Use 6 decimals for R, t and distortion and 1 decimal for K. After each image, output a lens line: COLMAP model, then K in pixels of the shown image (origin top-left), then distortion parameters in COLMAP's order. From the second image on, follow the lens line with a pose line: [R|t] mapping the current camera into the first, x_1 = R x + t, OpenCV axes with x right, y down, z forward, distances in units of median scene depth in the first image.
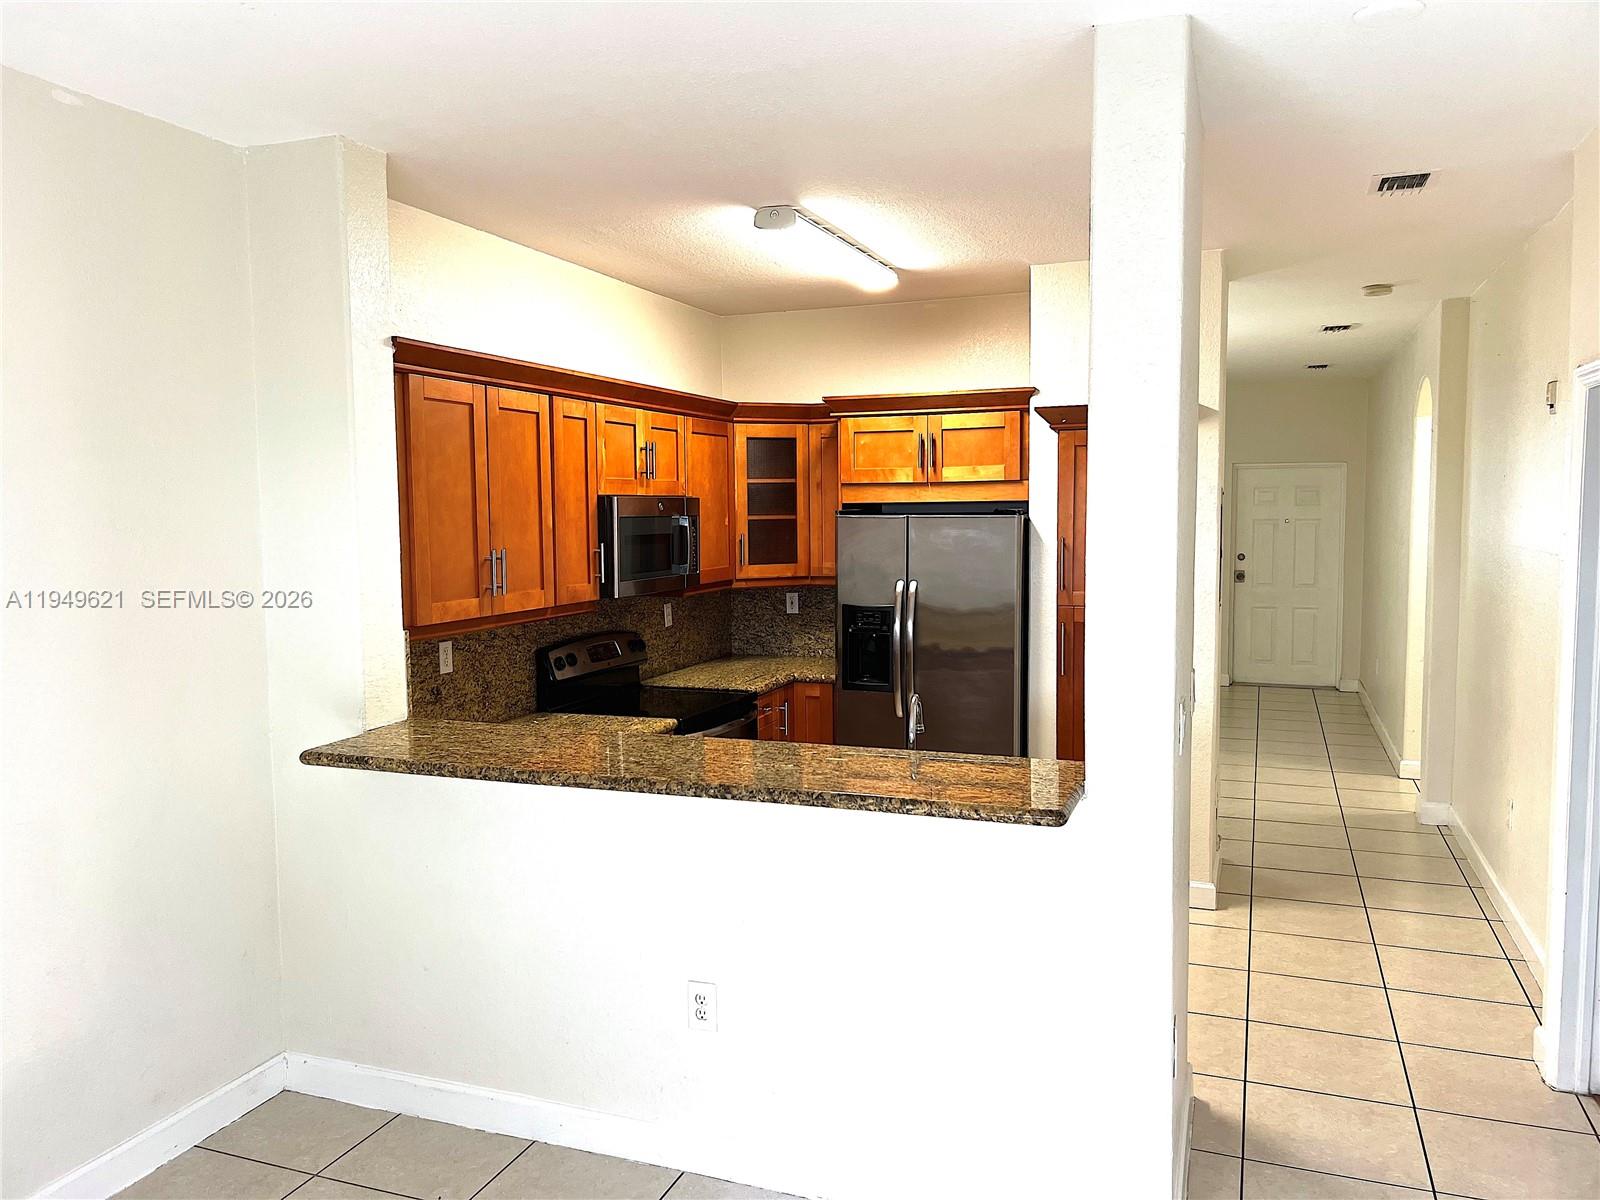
lens RADIAL K [[1156.5, 0, 800.0], [0, 1156.5, 600.0], [0, 0, 1]] dist [-0.427671, -0.000159]
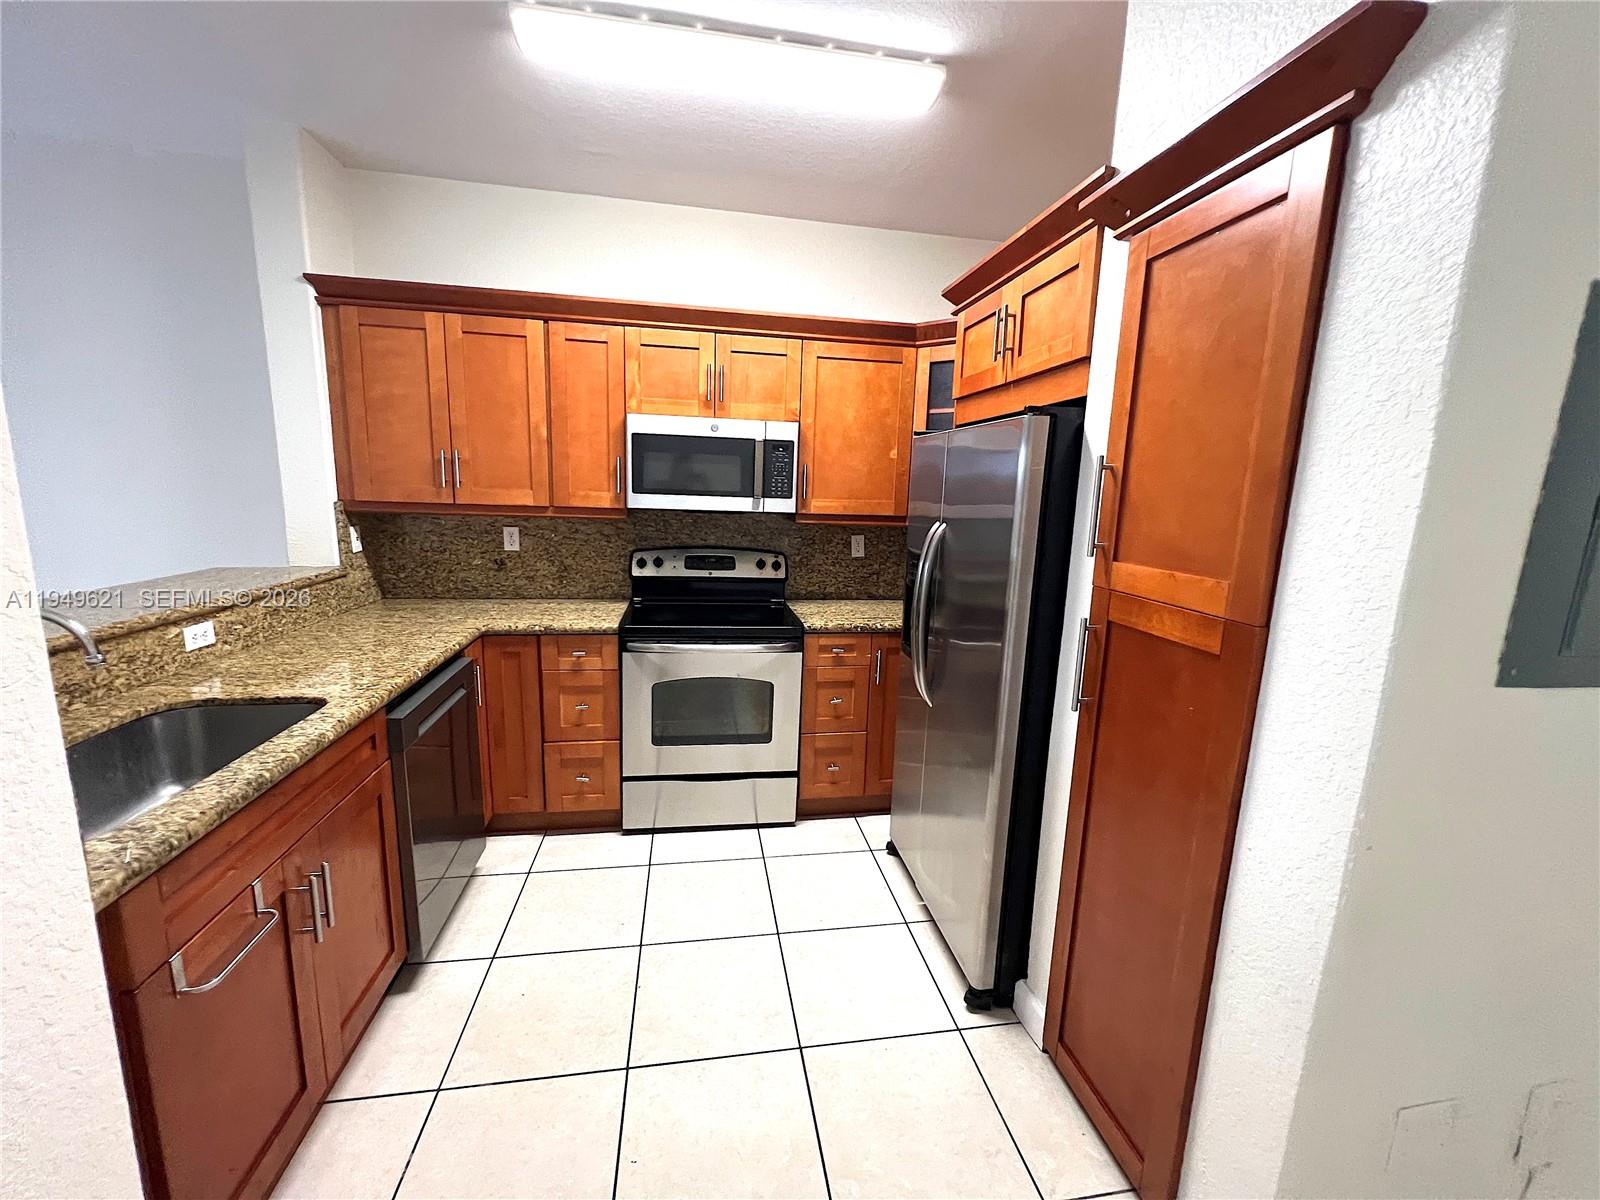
lens RADIAL K [[639.4, 0, 800.0], [0, 639.4, 600.0], [0, 0, 1]] dist [-0.034127, -0.000021]
pose [[0.484912, 0.188605, -0.853984, 0.474443], [-0.111370, 0.981836, 0.153604, -0.029126], [0.867443, 0.020624, 0.497109, 0.850520]]
